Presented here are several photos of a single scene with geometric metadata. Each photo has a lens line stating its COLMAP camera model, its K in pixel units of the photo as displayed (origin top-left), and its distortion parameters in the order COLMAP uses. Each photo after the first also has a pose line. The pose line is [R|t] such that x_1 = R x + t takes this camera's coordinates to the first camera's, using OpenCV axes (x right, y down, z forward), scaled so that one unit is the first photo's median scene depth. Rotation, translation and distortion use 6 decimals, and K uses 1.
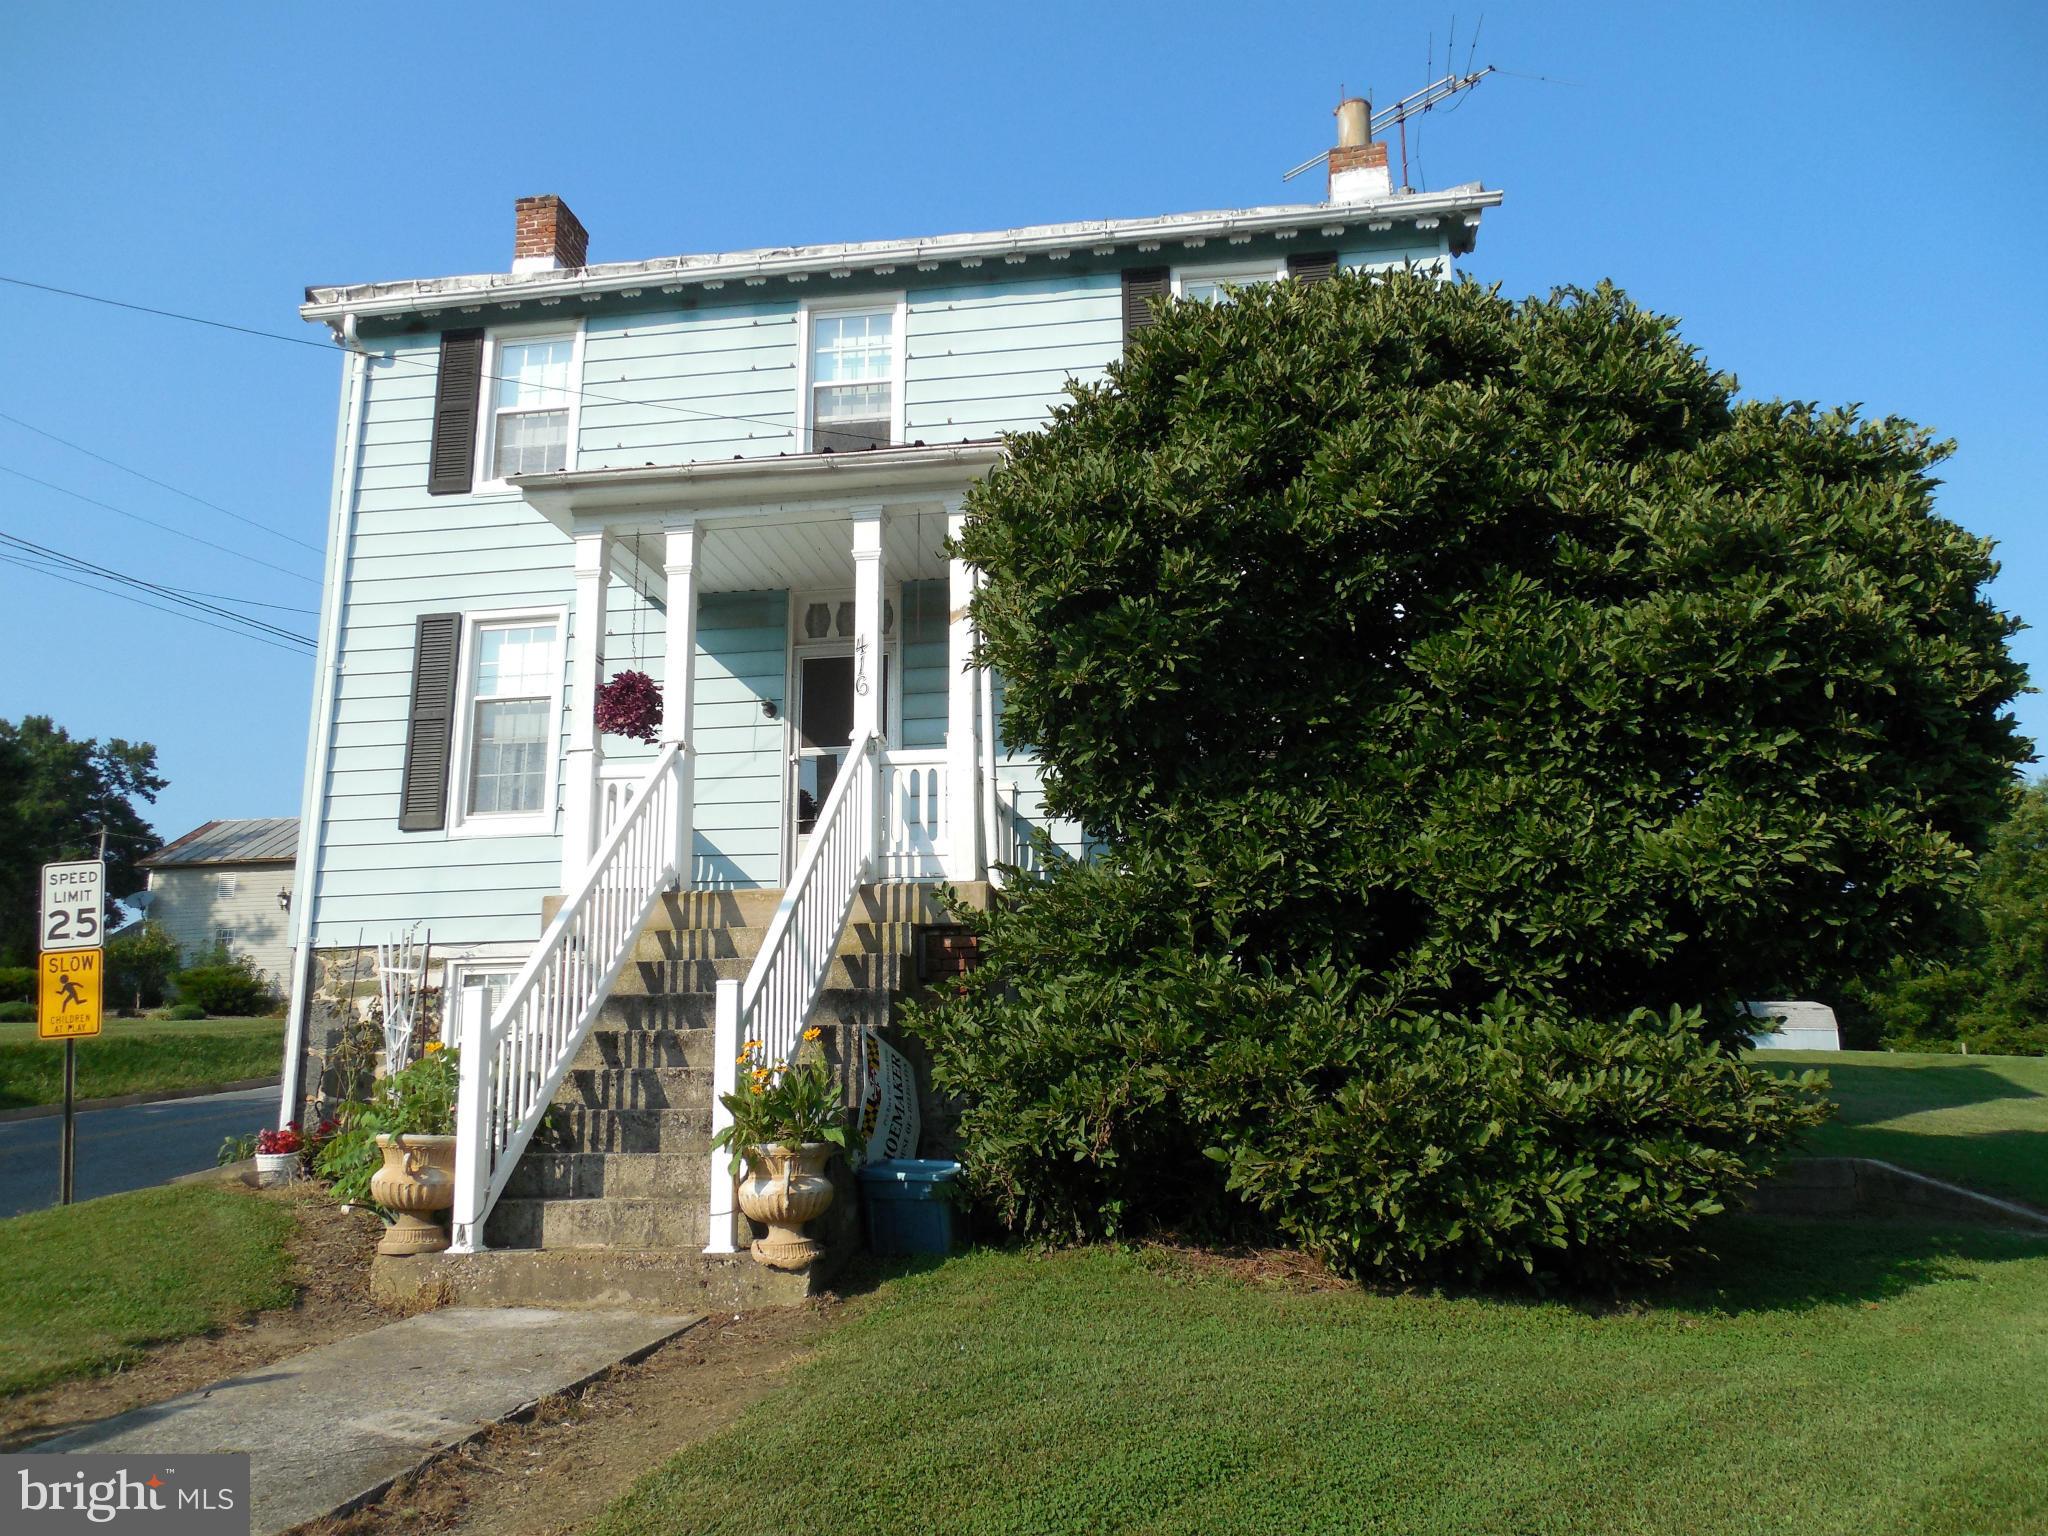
lens RADIAL K [[1542.9, 0, 1043.8], [0, 1542.9, 767.1], [0, 0, 1]] dist [-0.005248, 0.003203]
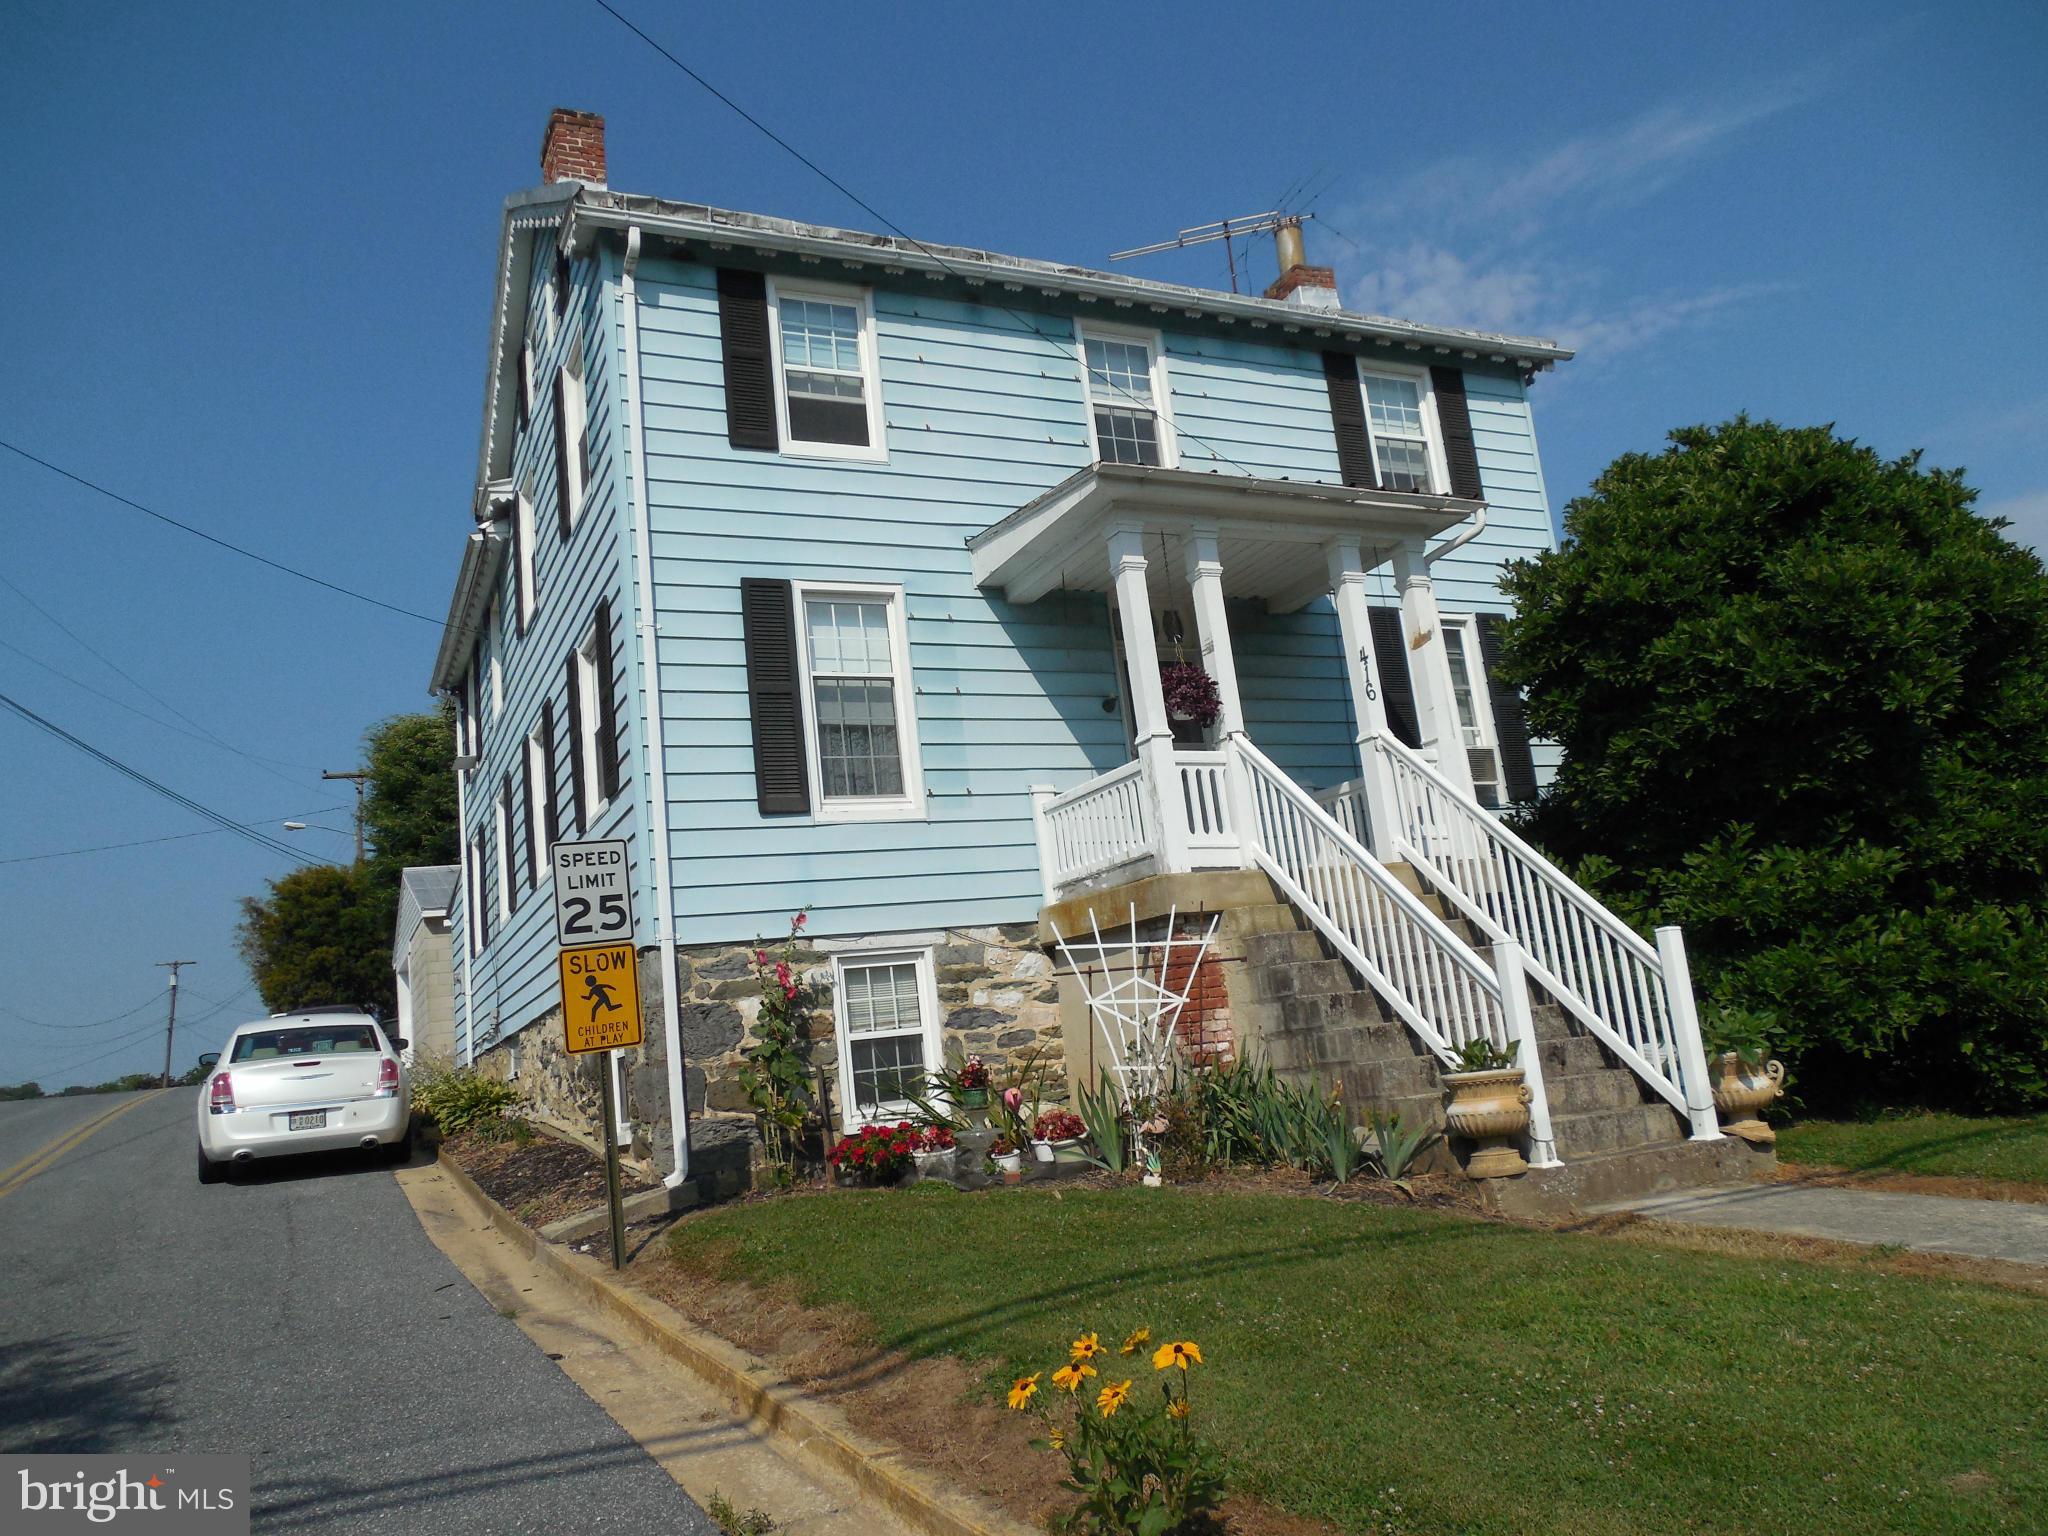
lens RADIAL K [[1542.9, 0, 1060.8], [0, 1542.9, 768.3], [0, 0, 1]] dist [-0.005248, 0.003203]
pose [[0.822780, 0.037145, 0.567146, -0.786484], [-0.026818, 0.999288, -0.026542, 0.033585], [-0.567728, 0.006628, 0.823190, 0.149384]]
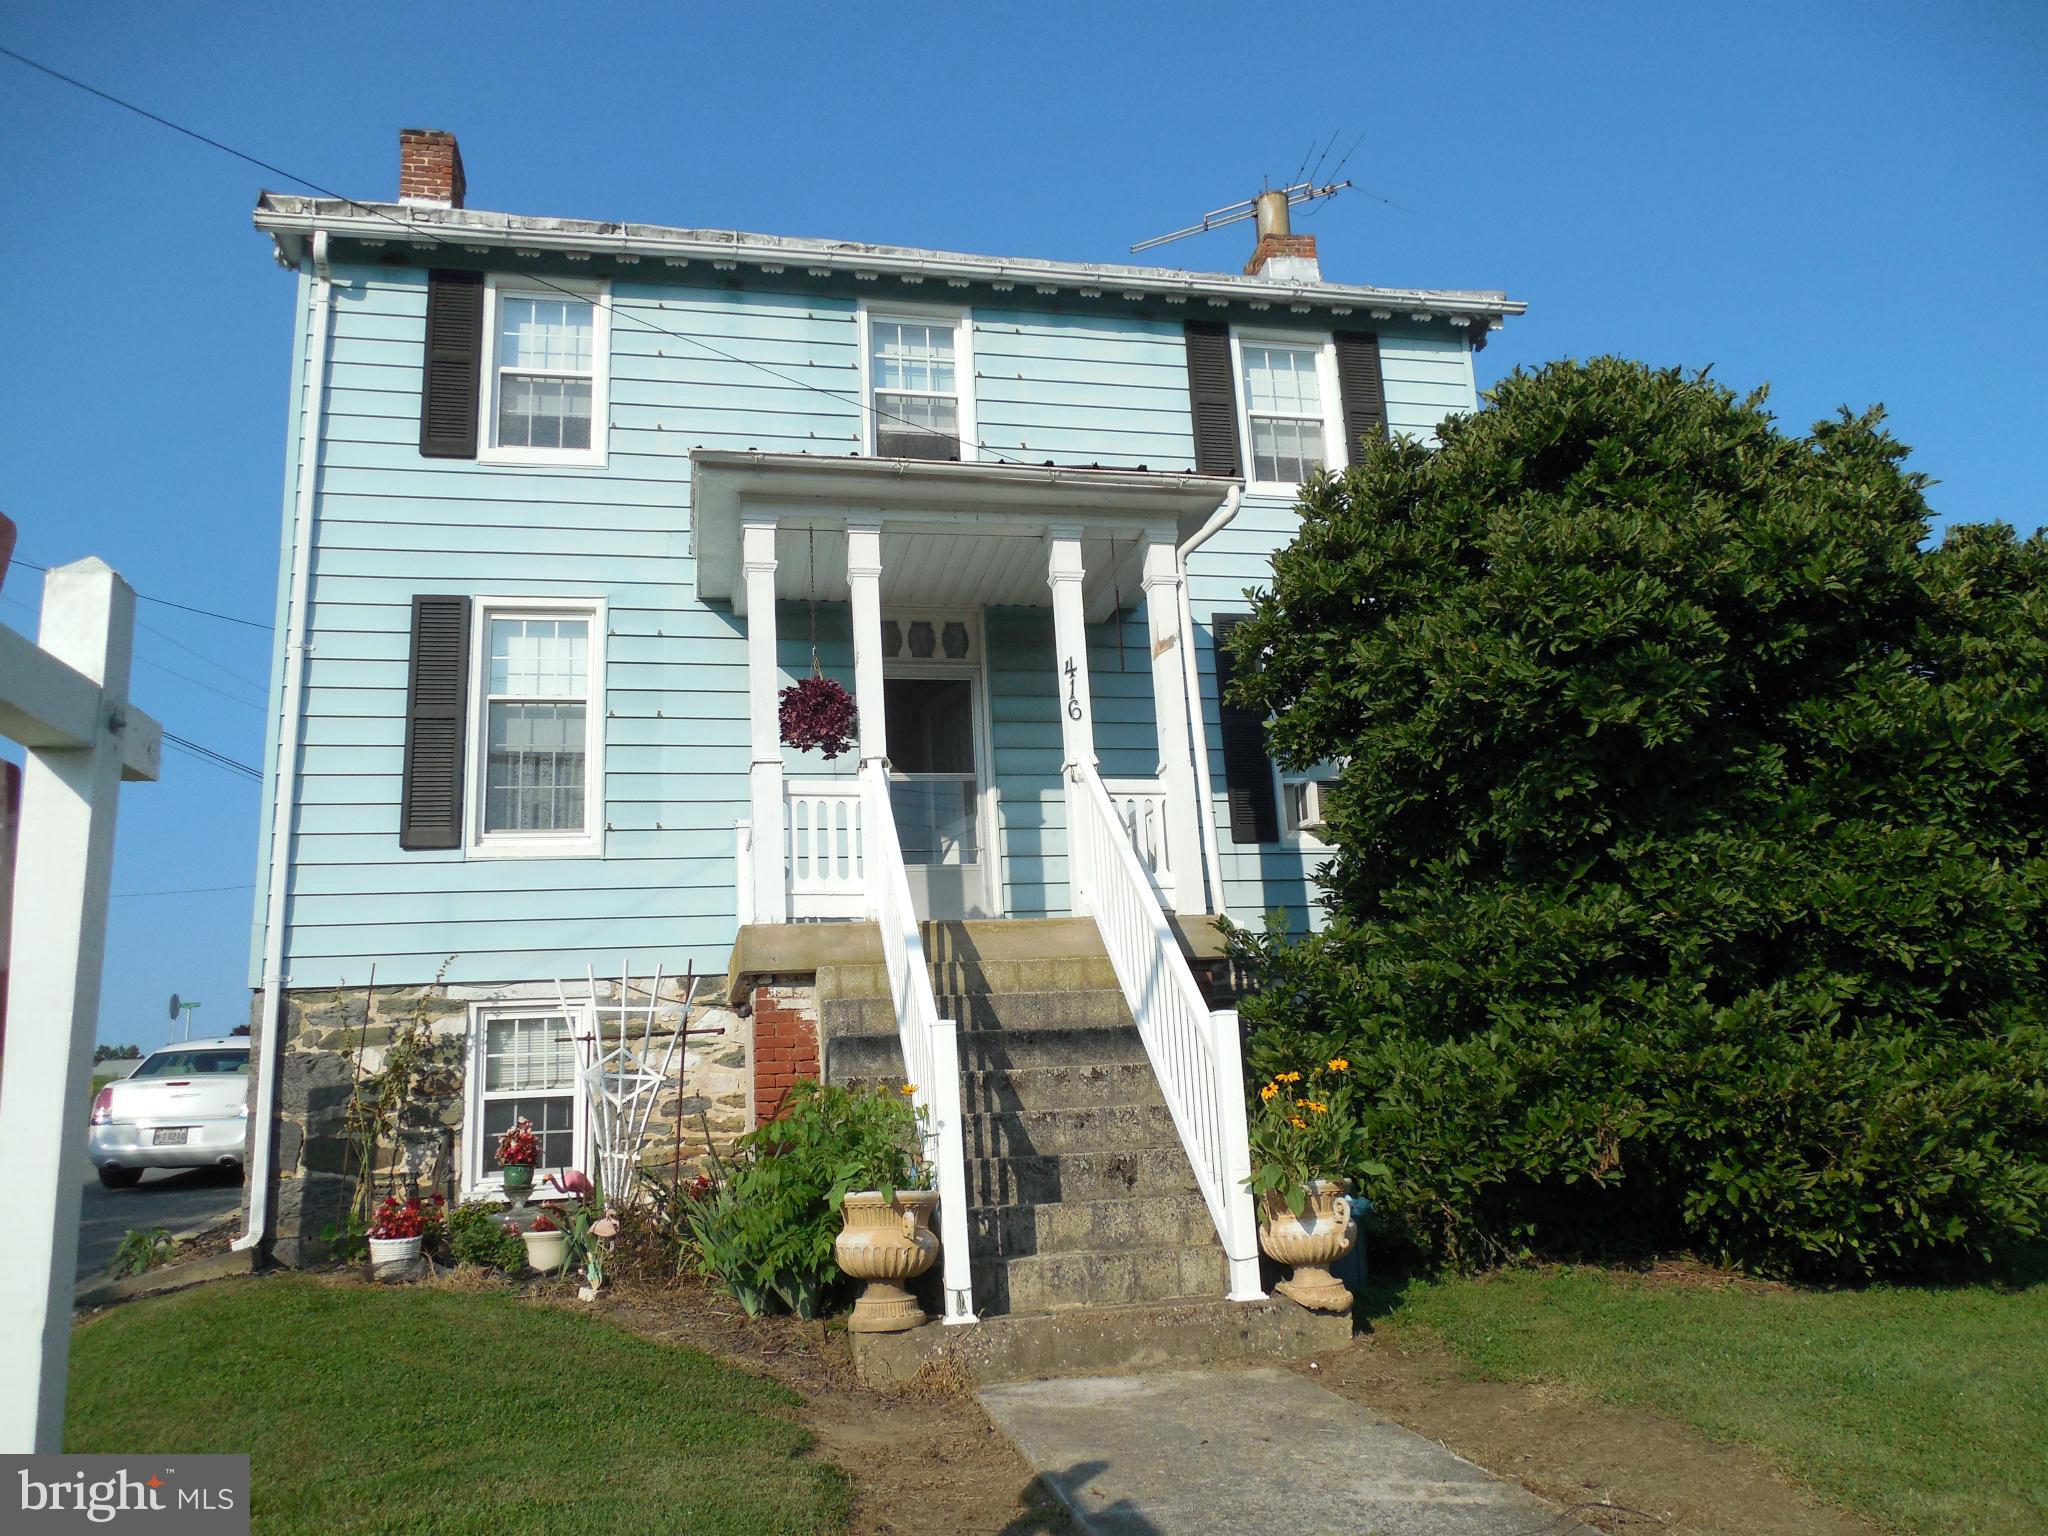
lens RADIAL K [[1542.9, 0, 1053.9], [0, 1542.9, 767.3], [0, 0, 1]] dist [-0.005248, 0.003203]
pose [[0.934029, 0.049582, 0.353738, -0.384095], [-0.036946, 0.998418, -0.042389, 0.019624], [-0.355280, 0.026524, 0.934383, 0.087906]]
